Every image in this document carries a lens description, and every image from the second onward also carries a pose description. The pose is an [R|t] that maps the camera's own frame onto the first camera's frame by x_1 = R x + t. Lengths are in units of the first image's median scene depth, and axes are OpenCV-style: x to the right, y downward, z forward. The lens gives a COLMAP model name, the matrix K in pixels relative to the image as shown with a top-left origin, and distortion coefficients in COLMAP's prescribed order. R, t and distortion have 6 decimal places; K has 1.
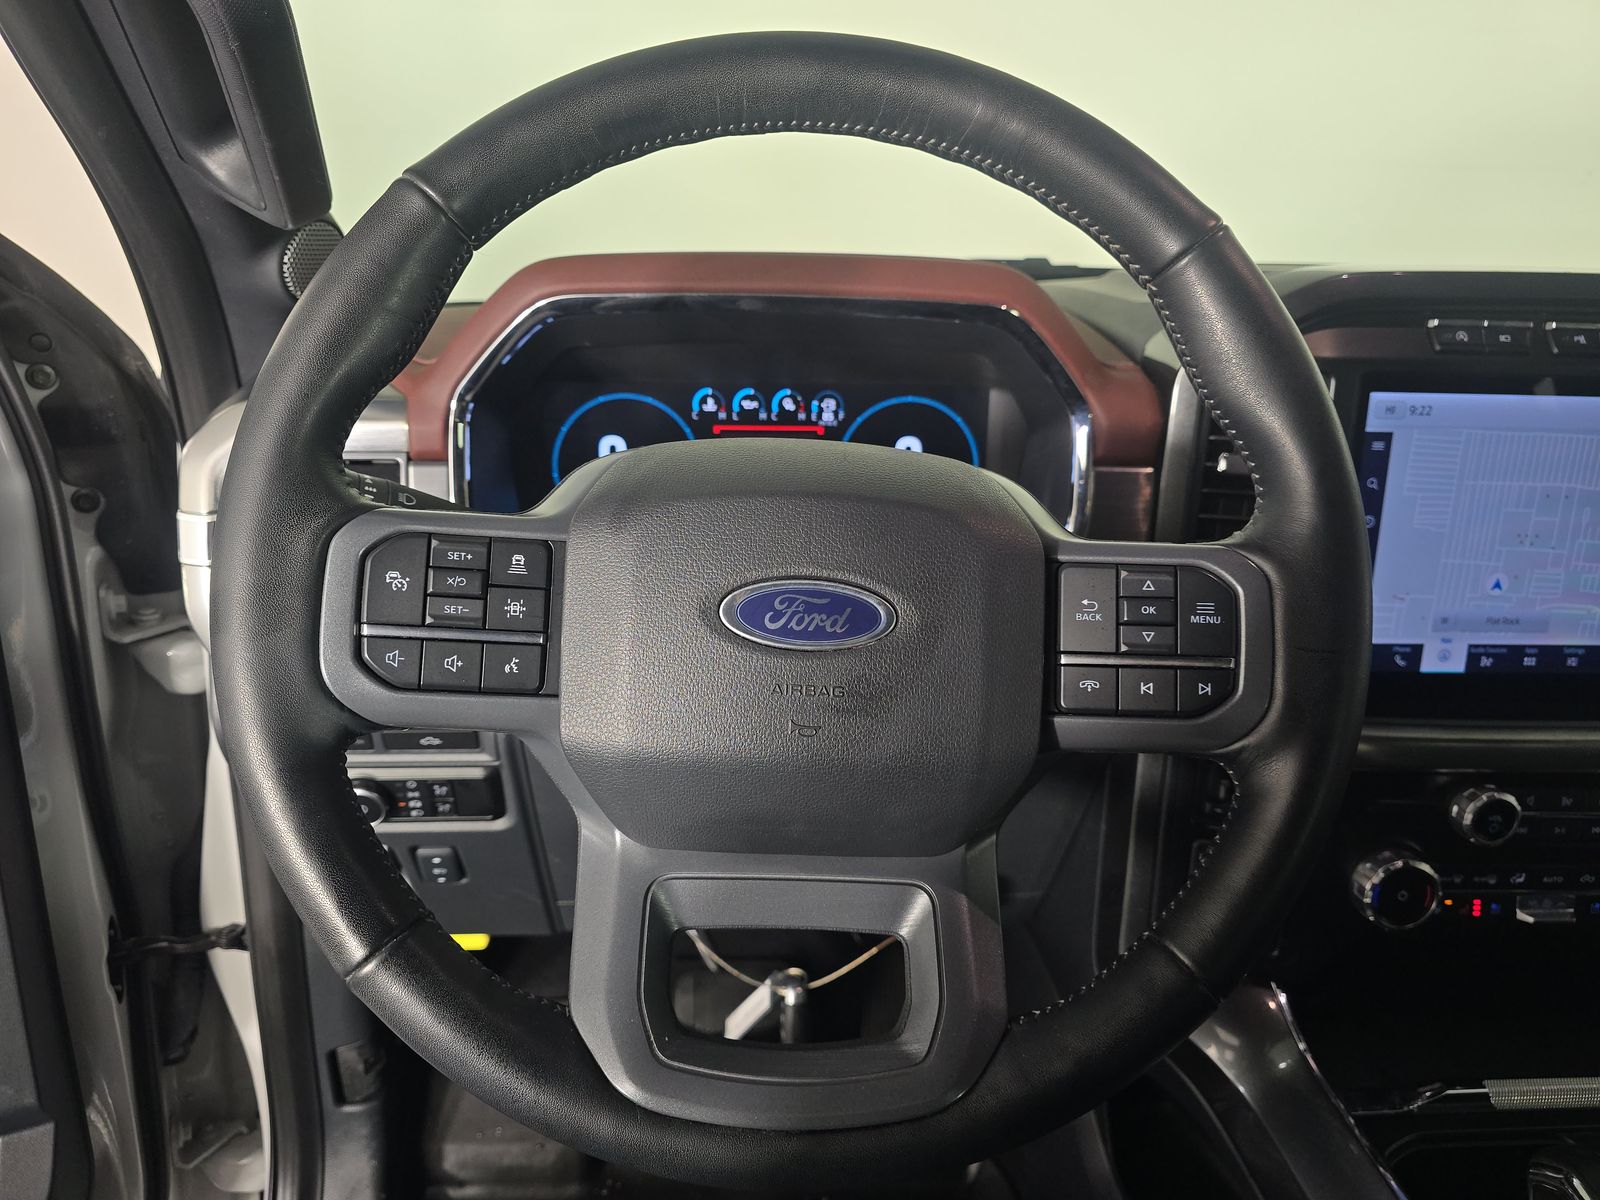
lens RADIAL K [[1090.5, 0, 800.0], [0, 1090.5, 600.0], [0, 0, 1]] dist [0.011296, -0.040632]
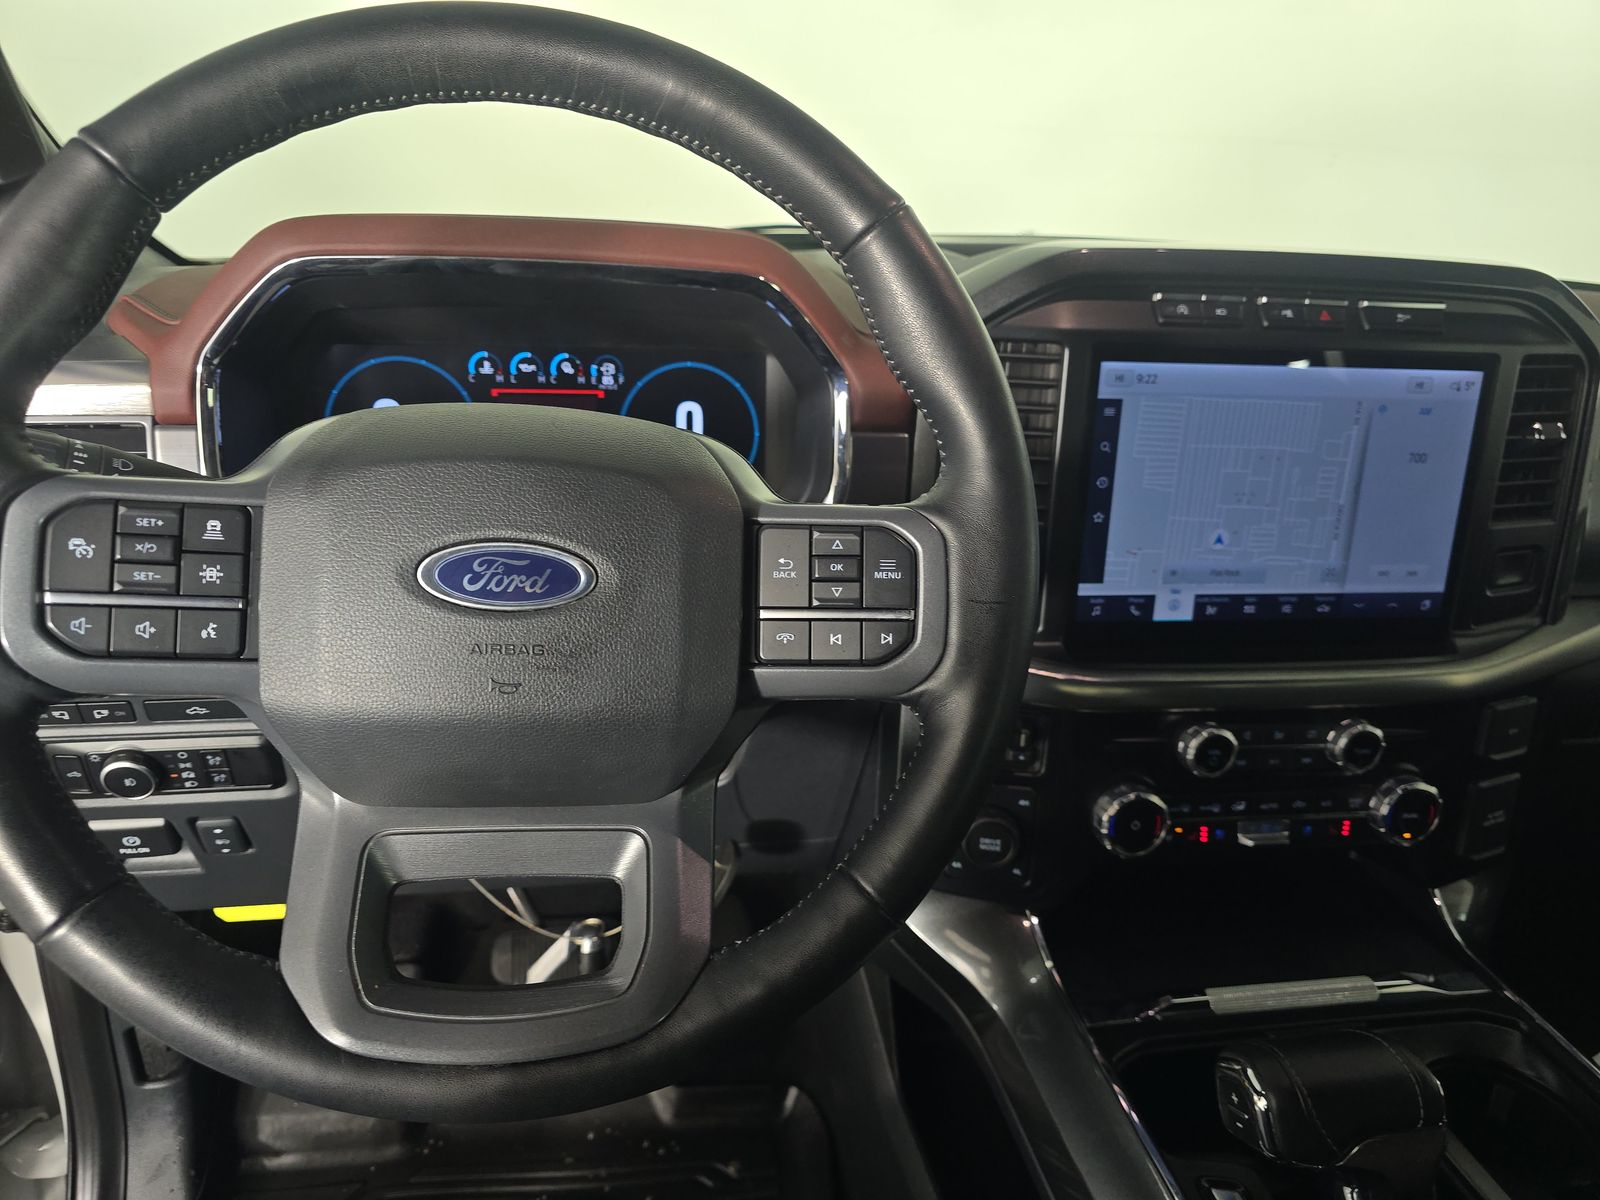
lens RADIAL K [[1085.8, 0, 798.0], [0, 1085.8, 602.8], [0, 0, 1]] dist [0.005541, -0.025247]
pose [[0.992845, -0.017692, 0.118093, 0.095597], [0.013190, 0.999160, 0.038788, 0.001473], [-0.118680, -0.036953, 0.992245, -0.035047]]
